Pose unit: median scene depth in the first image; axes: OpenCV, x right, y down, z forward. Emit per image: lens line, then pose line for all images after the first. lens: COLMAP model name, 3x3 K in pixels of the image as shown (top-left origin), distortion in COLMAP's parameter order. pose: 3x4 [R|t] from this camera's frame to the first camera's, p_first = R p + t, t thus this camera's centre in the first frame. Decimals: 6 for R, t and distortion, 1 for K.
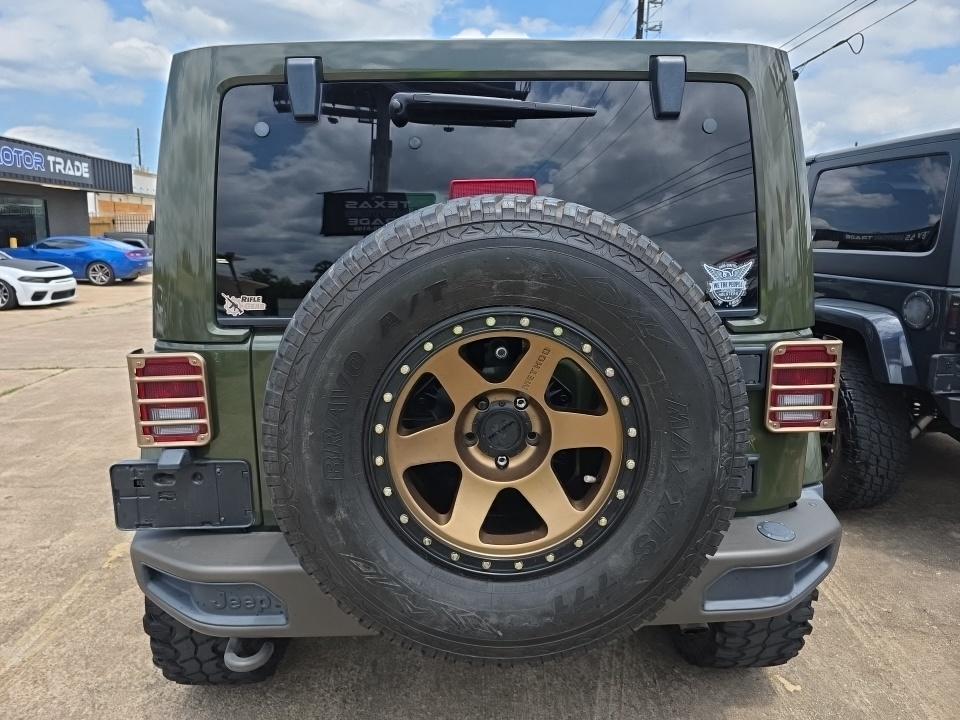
lens RADIAL K [[641.9, 0, 480.0], [0, 641.9, 360.0], [0, 0, 1]] dist [0.022530, -0.003329]
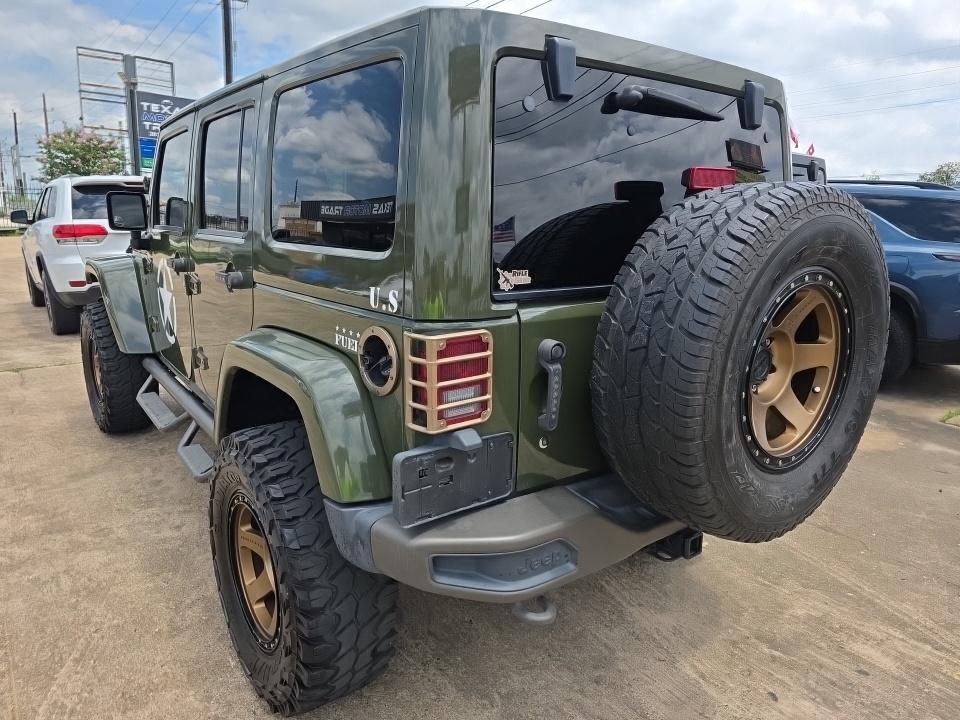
lens RADIAL K [[616.5, 0, 484.2], [0, 616.5, 370.5], [0, 0, 1]] dist [0.022705, -0.006632]
pose [[0.837610, -0.115565, 0.533904, -1.218871], [0.089628, 0.993195, 0.074368, -0.024029], [-0.538865, -0.014439, 0.842268, 0.256374]]
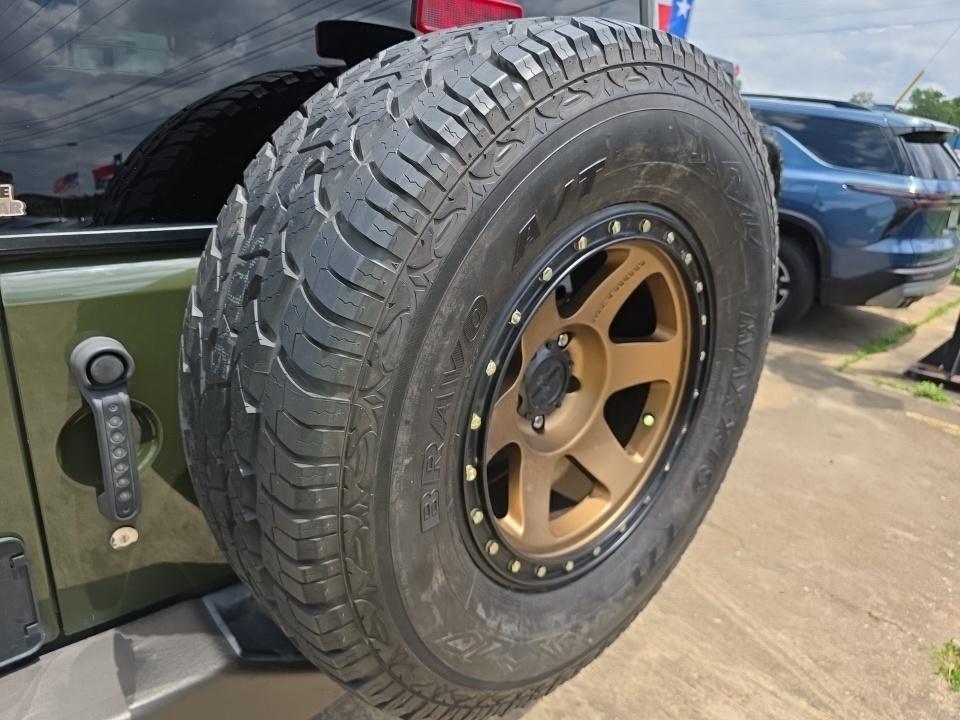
lens RADIAL K [[641.9, 0, 480.0], [0, 641.9, 360.0], [0, 0, 1]] dist [0.022530, -0.003329]
pose [[0.765411, -0.169499, 0.620819, -0.503518], [0.063109, 0.979811, 0.189706, -0.058458], [-0.640440, -0.106024, 0.760655, 0.551663]]
